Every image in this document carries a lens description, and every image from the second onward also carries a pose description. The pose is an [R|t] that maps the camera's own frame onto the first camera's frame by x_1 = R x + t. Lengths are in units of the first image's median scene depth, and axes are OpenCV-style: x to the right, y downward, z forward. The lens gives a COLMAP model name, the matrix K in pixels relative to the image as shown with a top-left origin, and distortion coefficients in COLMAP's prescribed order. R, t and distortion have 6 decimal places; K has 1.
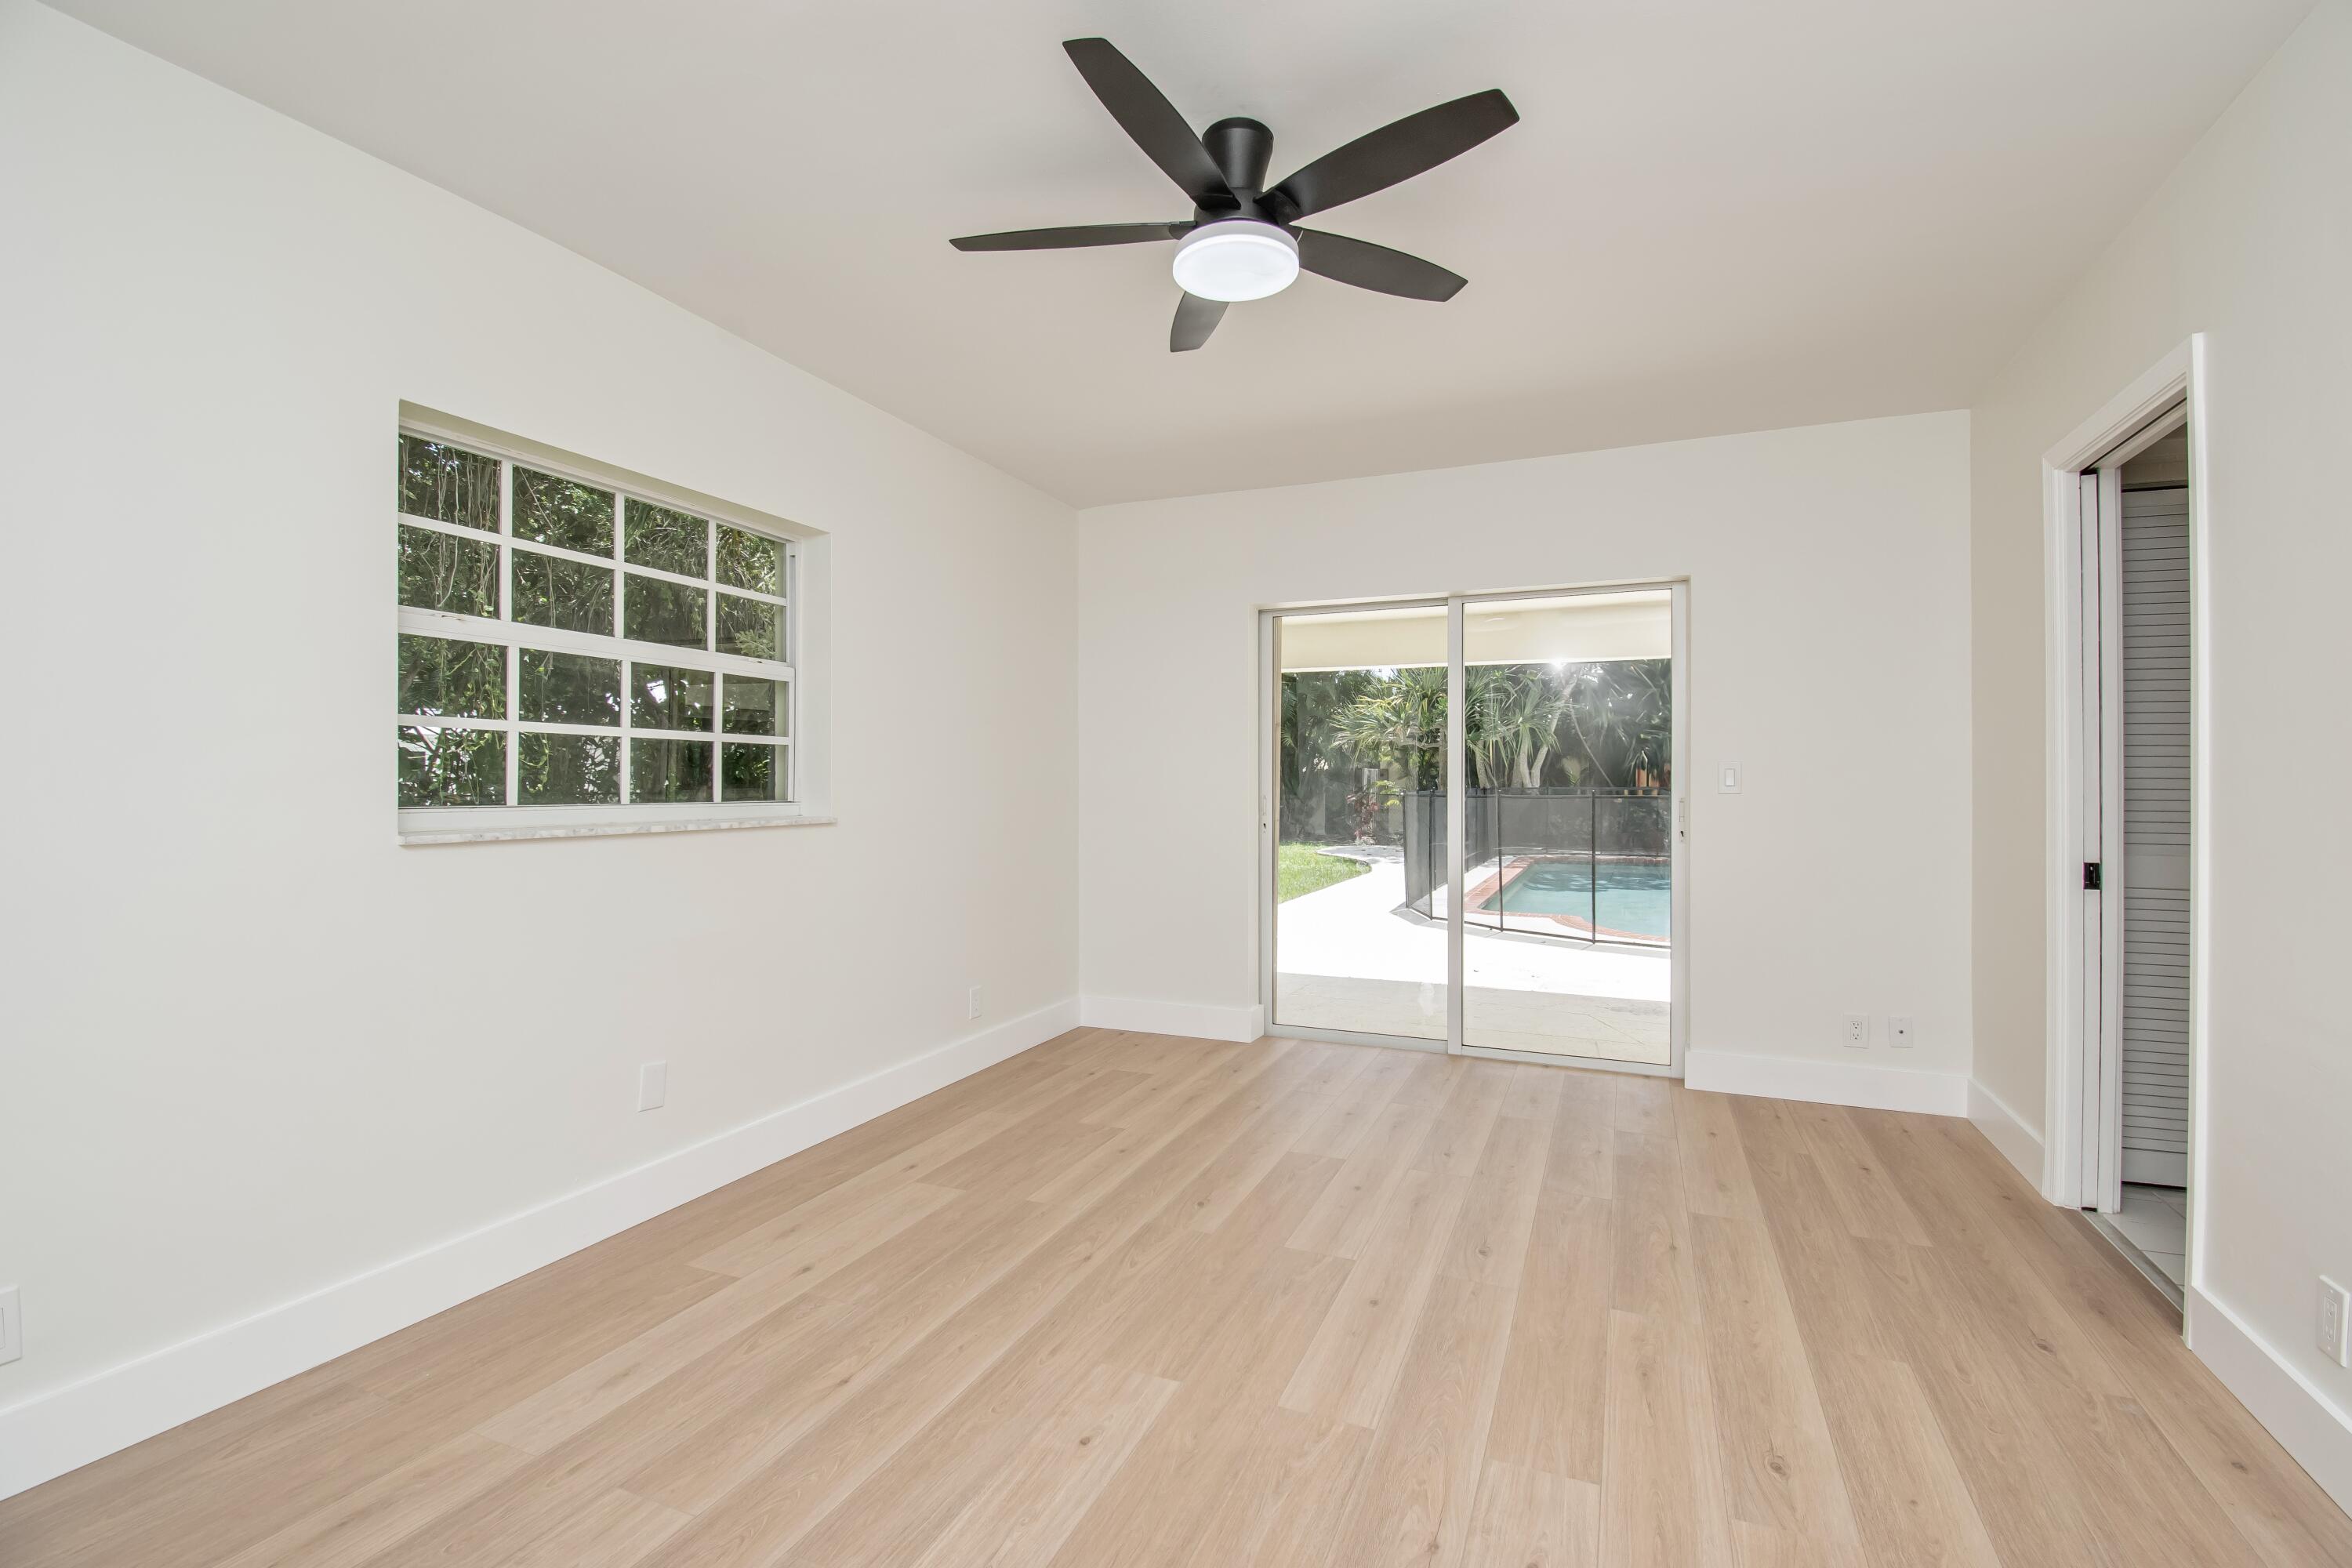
lens RADIAL K [[1071.8, 0, 1181.2], [0, 1071.8, 784.8], [0, 0, 1]] dist [0.020861, -0.021483]
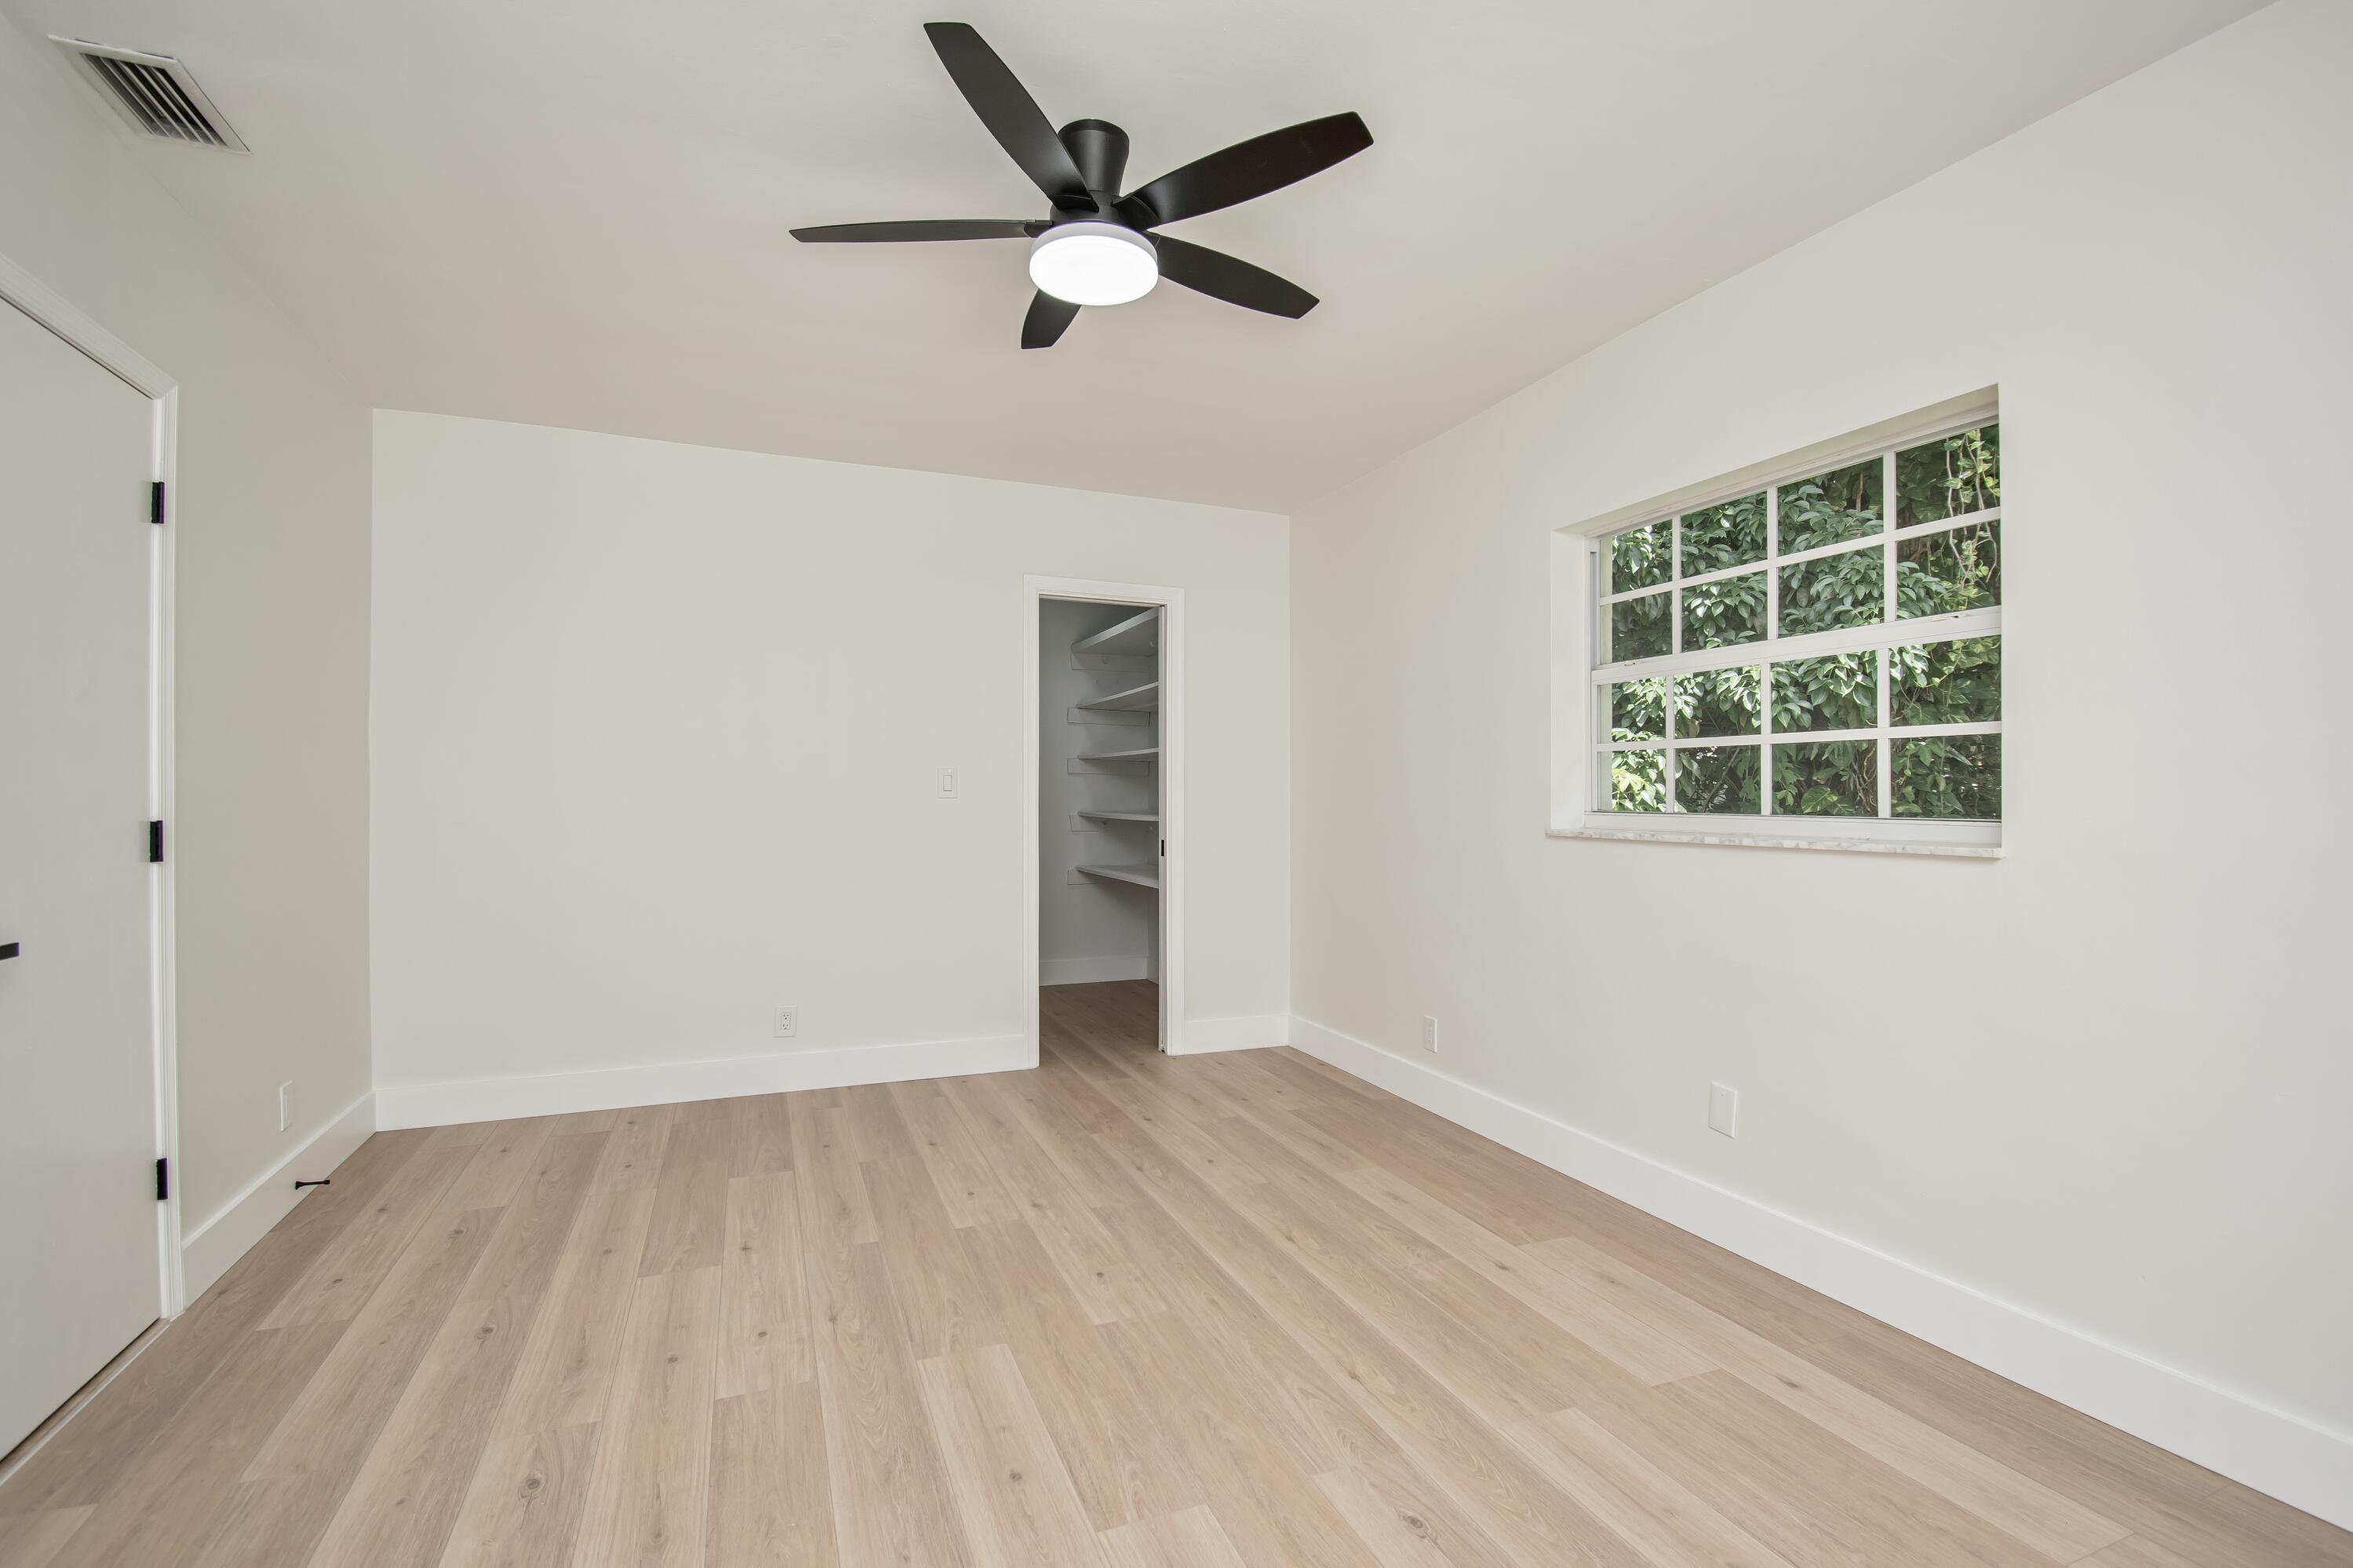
lens RADIAL K [[1072.1, 0, 1186.7], [0, 1072.1, 783.8], [0, 0, 1]] dist [0.020861, -0.021483]
pose [[-0.712174, -0.007273, -0.701965, 0.594905], [-0.001248, 0.999958, -0.009093, -0.000697], [0.702002, -0.005600, -0.712153, 1.536386]]
